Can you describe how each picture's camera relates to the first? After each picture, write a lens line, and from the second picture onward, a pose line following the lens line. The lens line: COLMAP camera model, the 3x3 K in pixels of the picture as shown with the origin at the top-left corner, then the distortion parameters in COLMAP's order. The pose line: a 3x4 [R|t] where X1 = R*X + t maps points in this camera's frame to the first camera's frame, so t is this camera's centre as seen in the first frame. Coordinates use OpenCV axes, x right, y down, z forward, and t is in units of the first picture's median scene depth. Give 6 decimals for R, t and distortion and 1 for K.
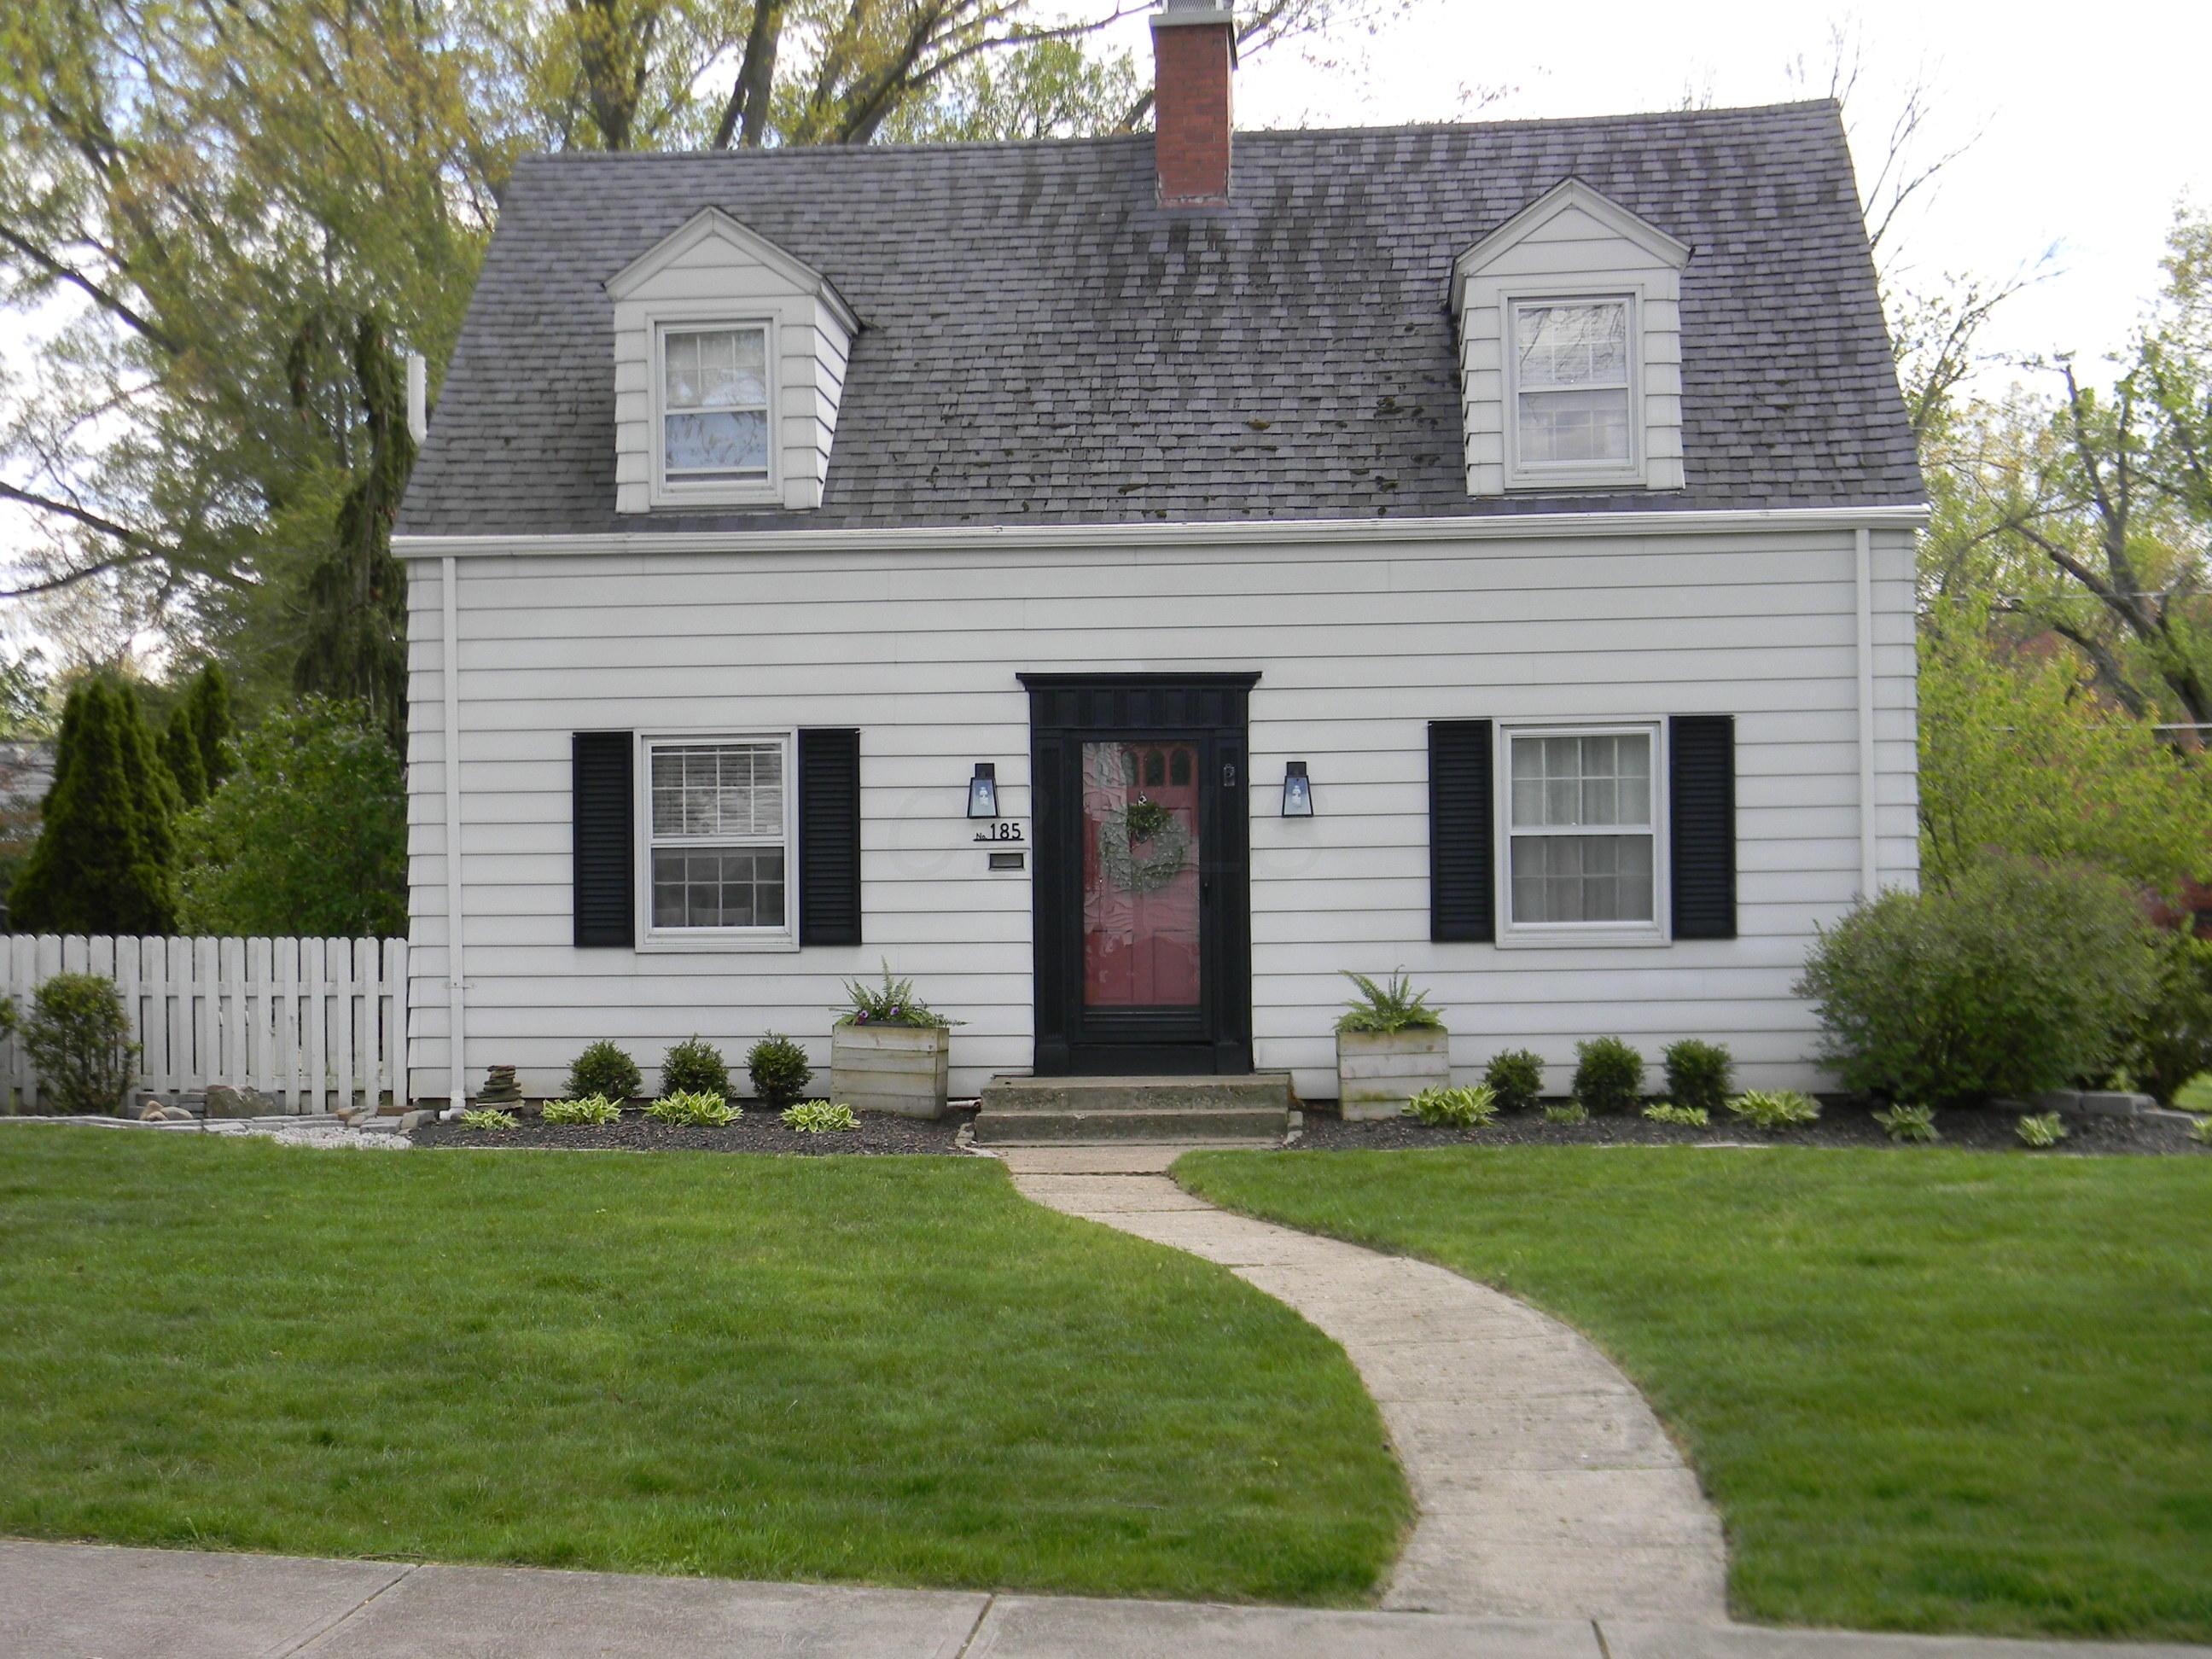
lens RADIAL K [[3253.2, 0, 1104.0], [0, 3253.2, 832.3], [0, 0, 1]] dist [0.012553, 0.000000]
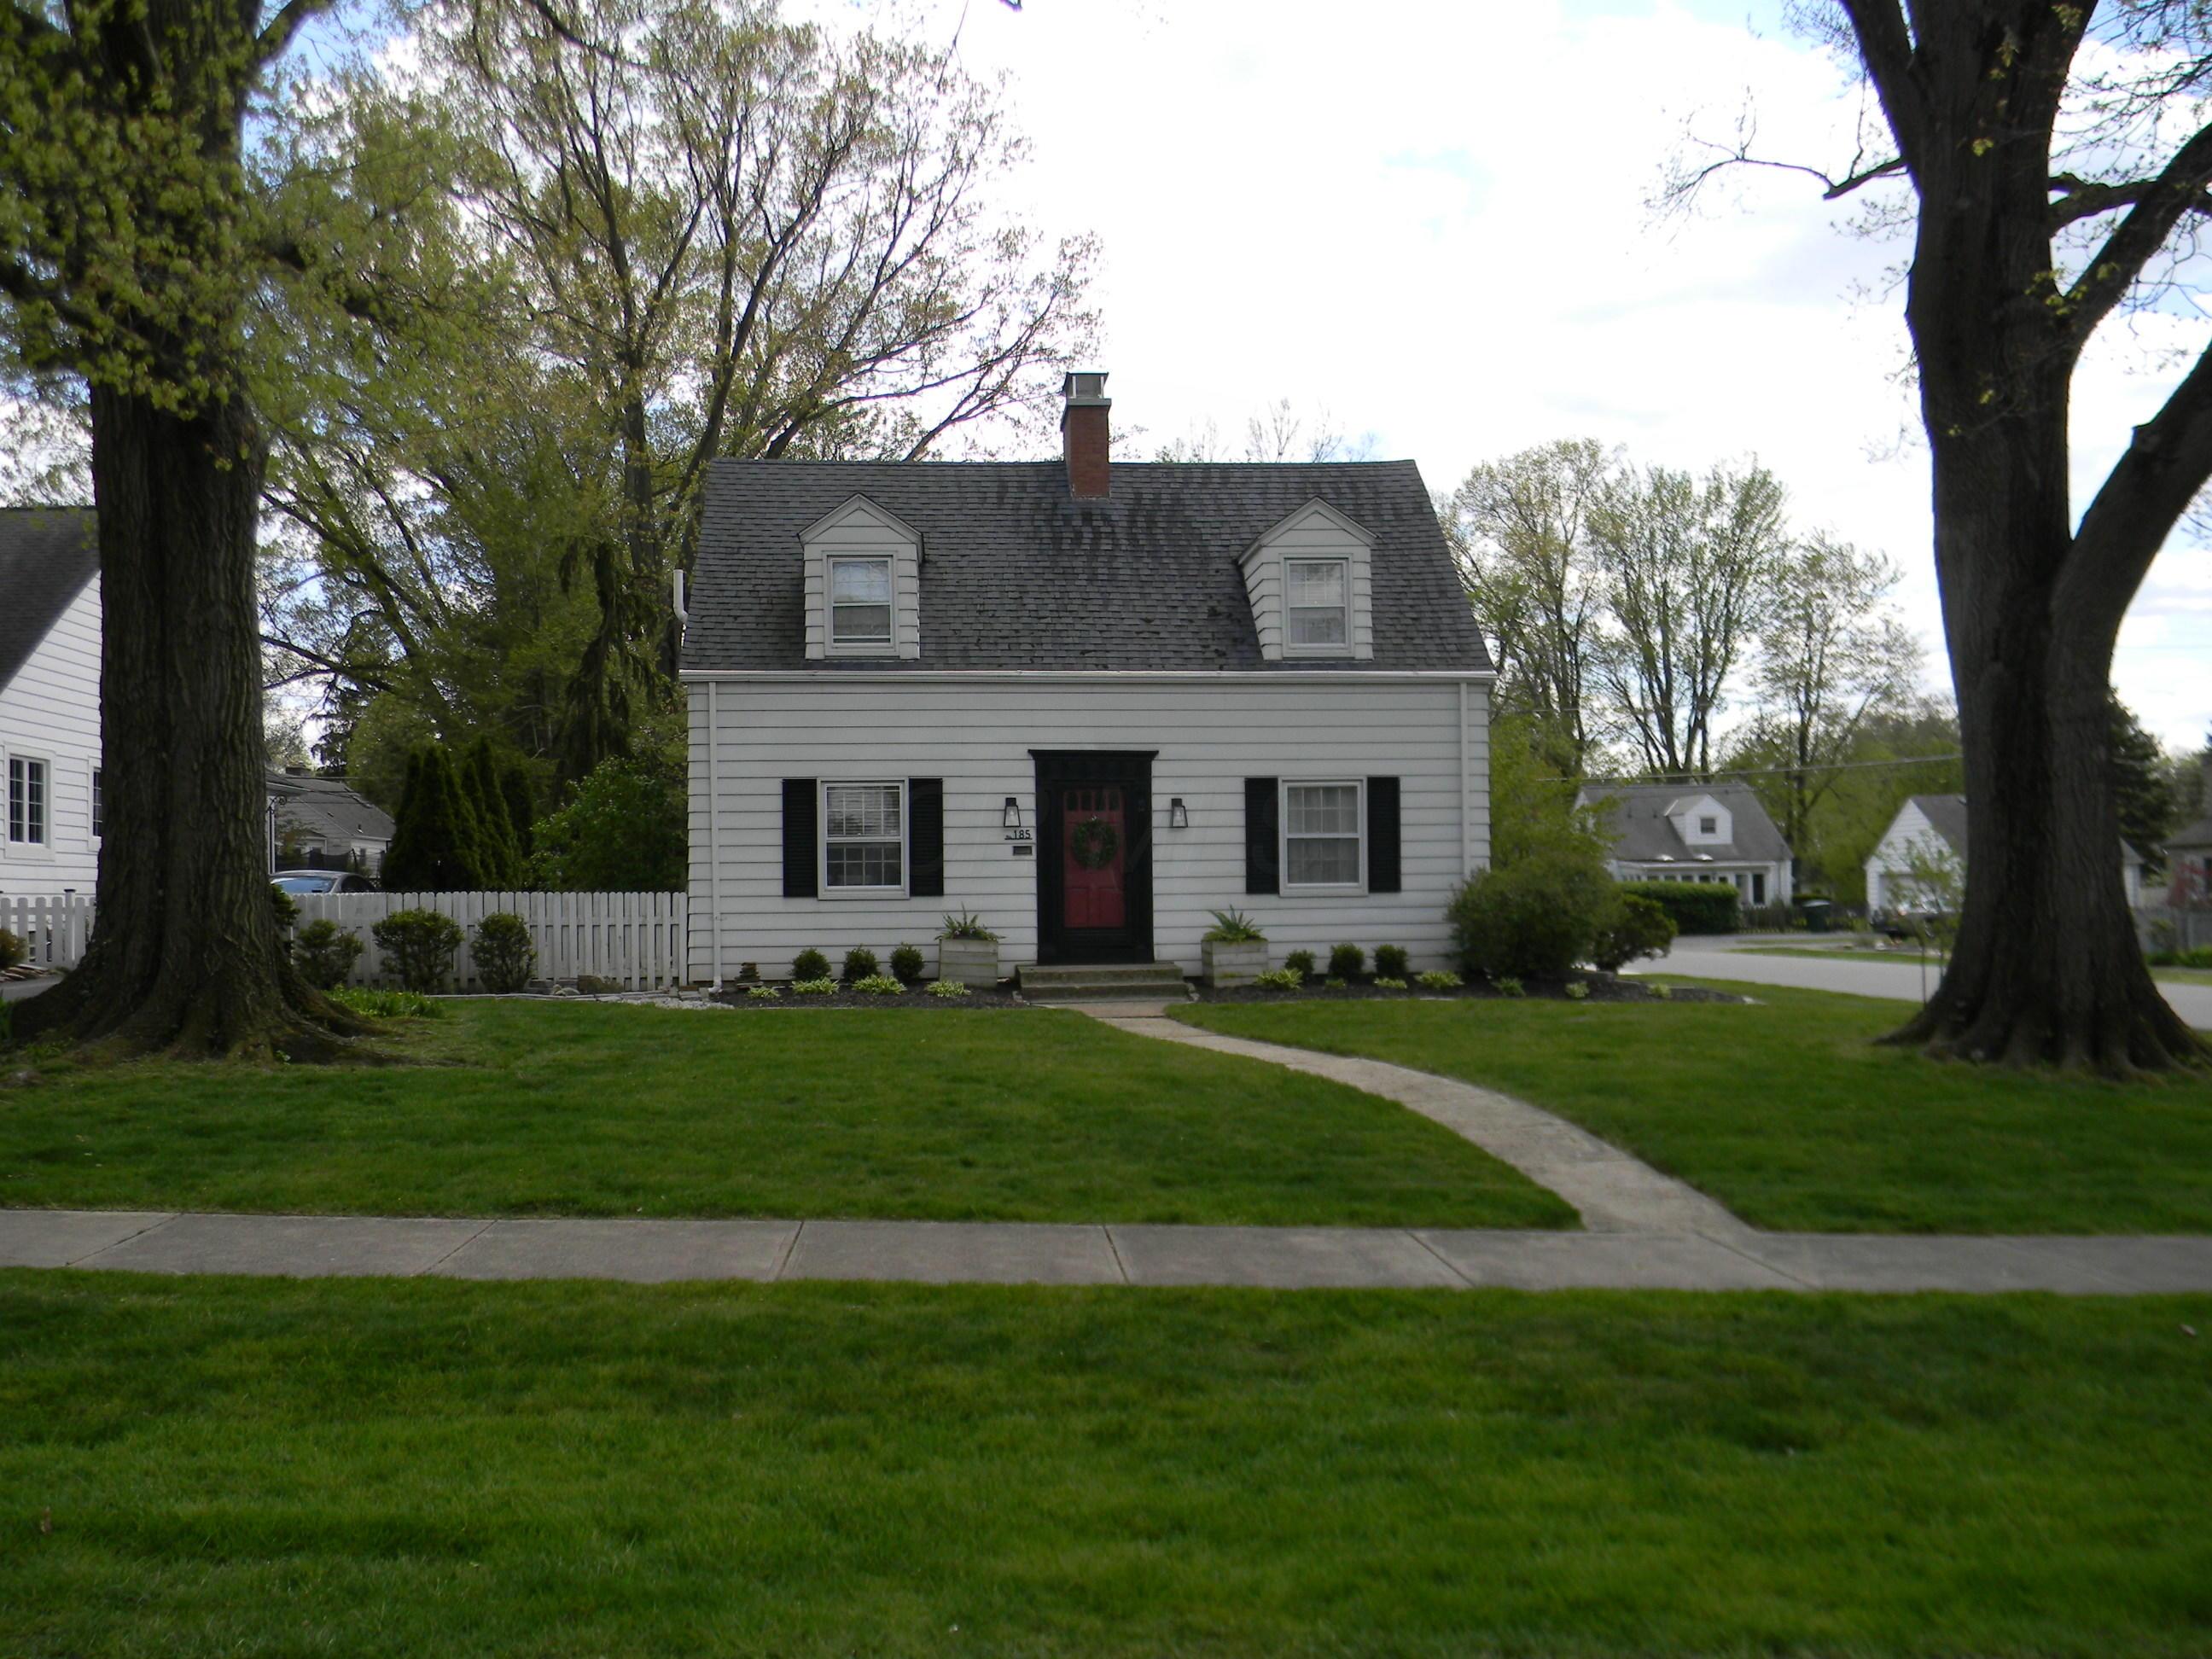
lens RADIAL K [[1768.3, 0, 1110.0], [0, 1768.3, 828.2], [0, 0, 1]] dist [0.015951, -0.005536]
pose [[0.983188, 0.005474, 0.182515, -0.166085], [-0.005105, 0.999984, -0.002491, -0.001684], [-0.182525, 0.001517, 0.983200, -0.006371]]
